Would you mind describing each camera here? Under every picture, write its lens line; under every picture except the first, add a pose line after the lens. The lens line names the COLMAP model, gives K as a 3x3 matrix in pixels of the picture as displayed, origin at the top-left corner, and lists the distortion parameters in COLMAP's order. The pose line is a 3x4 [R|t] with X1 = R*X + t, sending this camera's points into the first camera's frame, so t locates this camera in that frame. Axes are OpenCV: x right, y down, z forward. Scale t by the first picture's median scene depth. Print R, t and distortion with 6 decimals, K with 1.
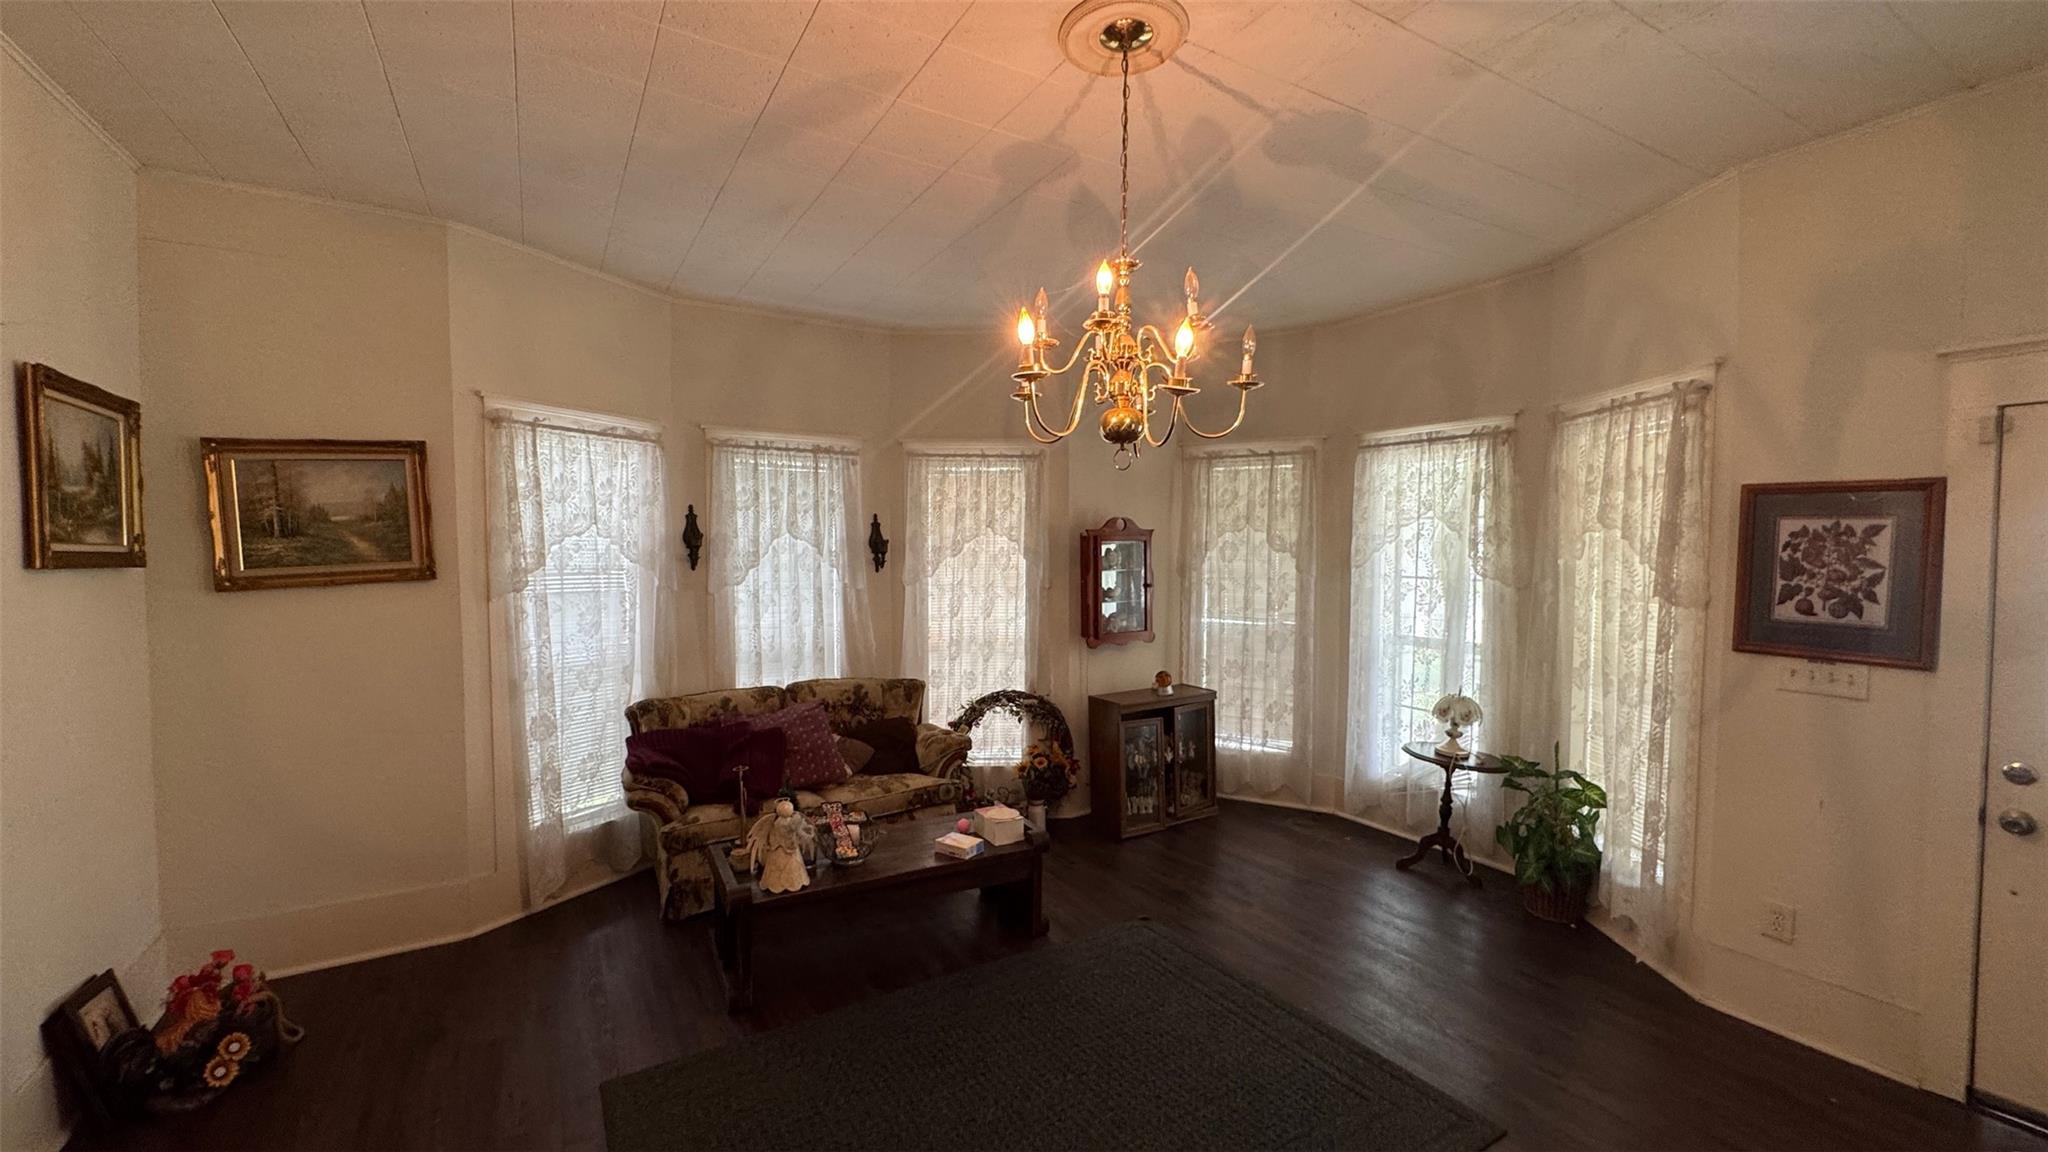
lens RADIAL K [[816.8, 0, 1019.4], [0, 816.8, 579.3], [0, 0, 1]] dist [0.008649, 0.000277]
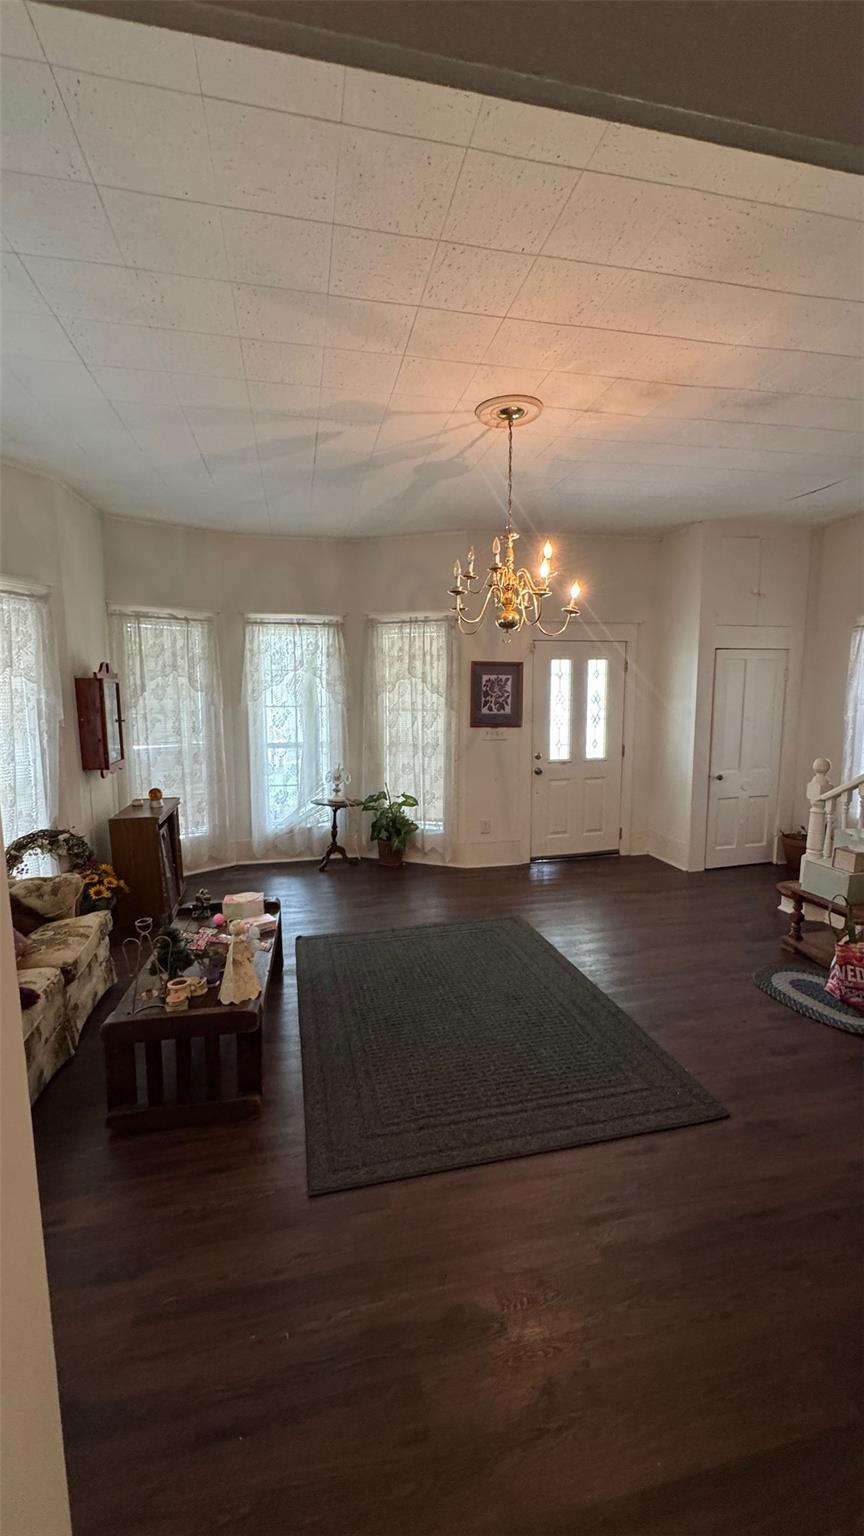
lens RADIAL K [[612.6, 0, 433.6], [0, 612.6, 770.6], [0, 0, 1]] dist [0.008649, 0.000277]
pose [[0.318822, -0.126853, 0.939287, -0.981533], [0.046479, 0.991903, 0.118183, -0.009185], [-0.946674, 0.005978, 0.322137, 0.510017]]
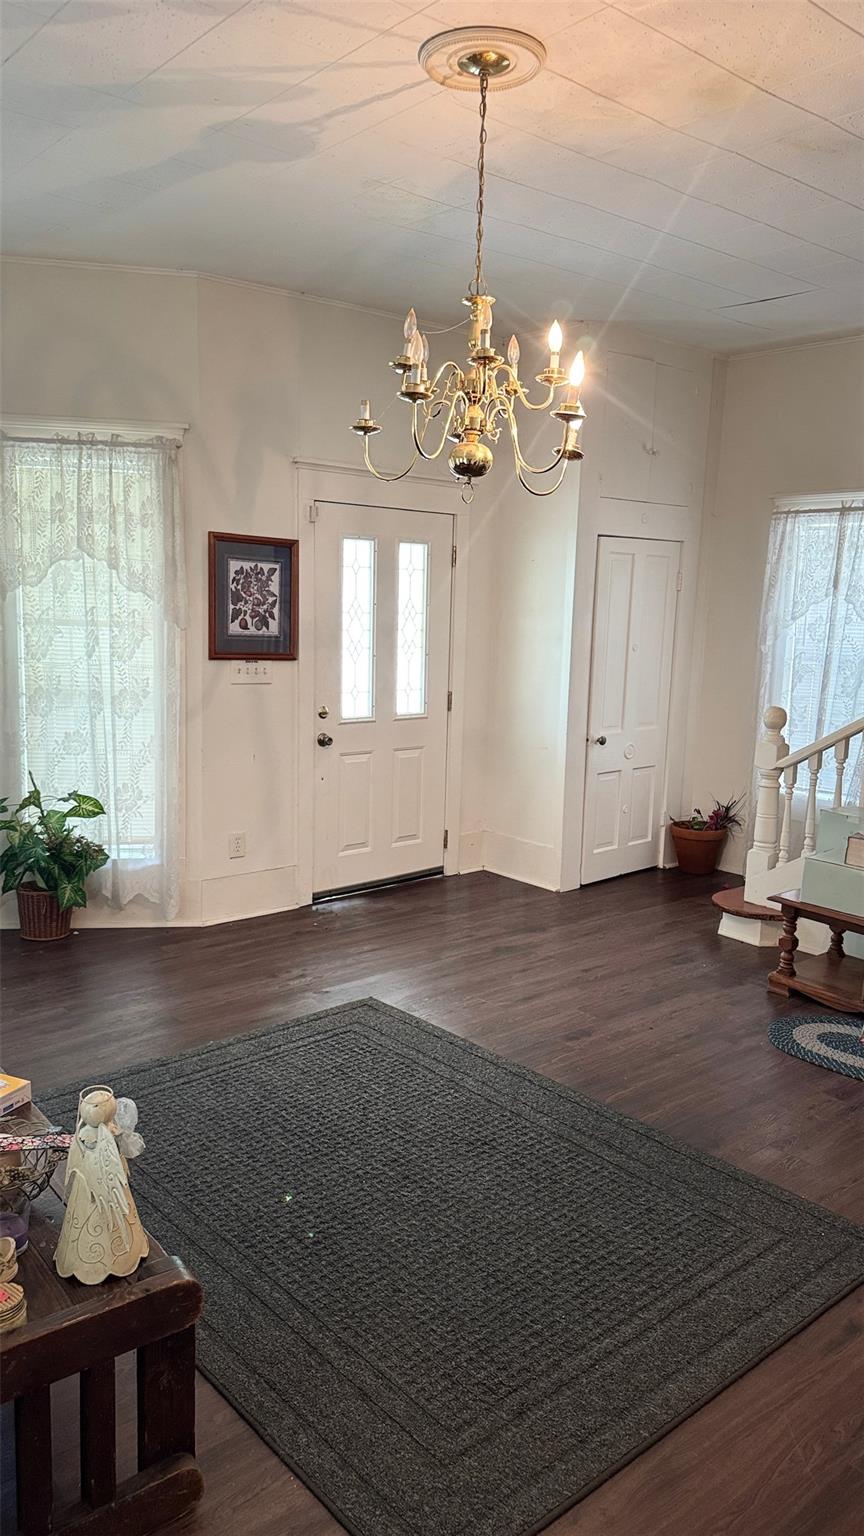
lens RADIAL K [[1083.6, 0, 434.8], [0, 1083.6, 784.0], [0, 0, 1]] dist [0.077769, -0.031688]
pose [[-0.158519, -0.173413, 0.972008, -0.960706], [0.015224, 0.983909, 0.178019, -0.023790], [-0.987239, 0.043017, -0.153328, 0.937749]]
